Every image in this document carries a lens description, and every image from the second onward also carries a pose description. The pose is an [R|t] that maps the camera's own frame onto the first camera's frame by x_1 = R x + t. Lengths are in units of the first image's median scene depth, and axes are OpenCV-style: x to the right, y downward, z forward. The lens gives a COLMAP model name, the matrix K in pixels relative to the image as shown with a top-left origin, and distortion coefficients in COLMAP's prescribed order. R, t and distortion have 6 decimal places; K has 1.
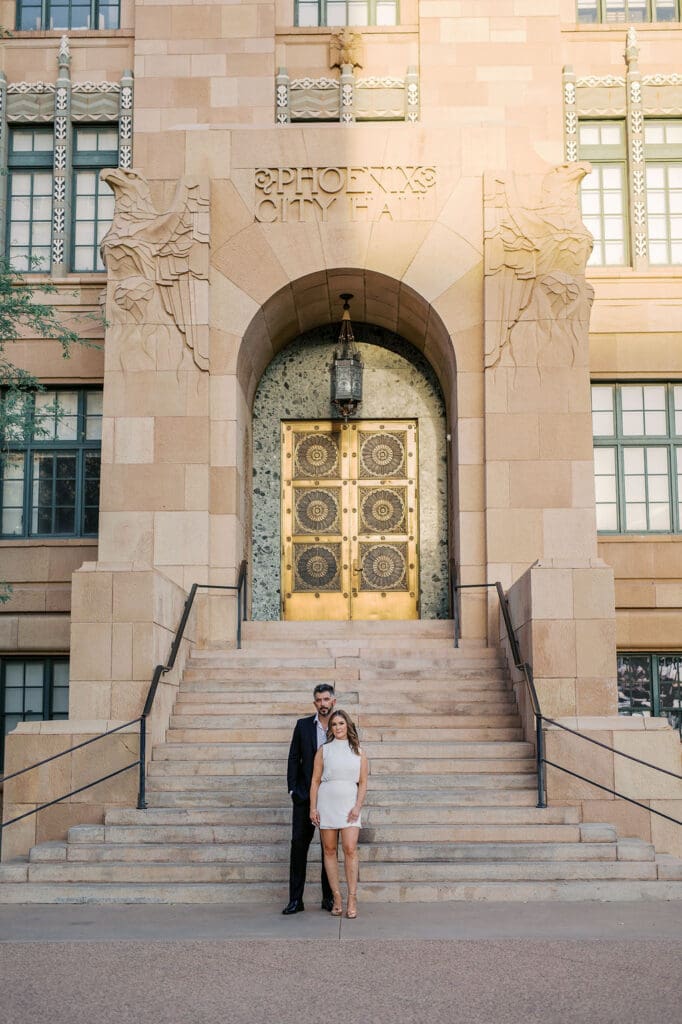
lens RADIAL K [[1472.9, 0, 357.1], [0, 1472.9, 484.5], [0, 0, 1]] dist [0.017353, 0.042938]
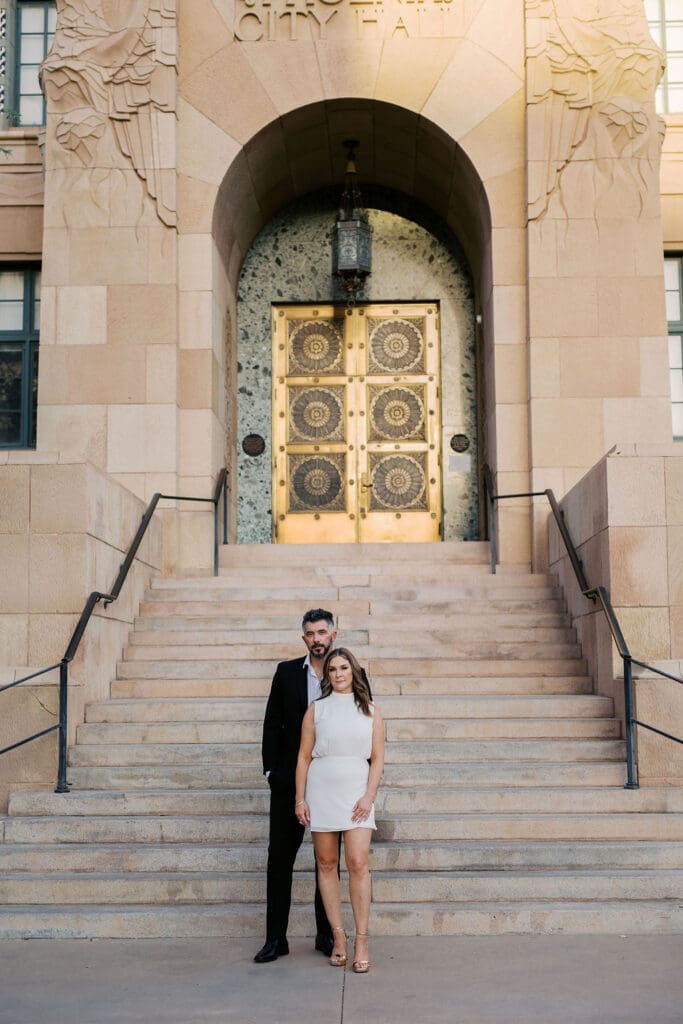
lens RADIAL K [[1472.9, 0, 357.6], [0, 1472.9, 484.5], [0, 0, 1]] dist [0.017353, 0.042938]
pose [[0.999977, -0.004731, -0.004758, -0.000814], [0.004878, 0.999497, 0.031336, 0.038823], [0.004607, -0.031359, 0.999498, 0.225562]]
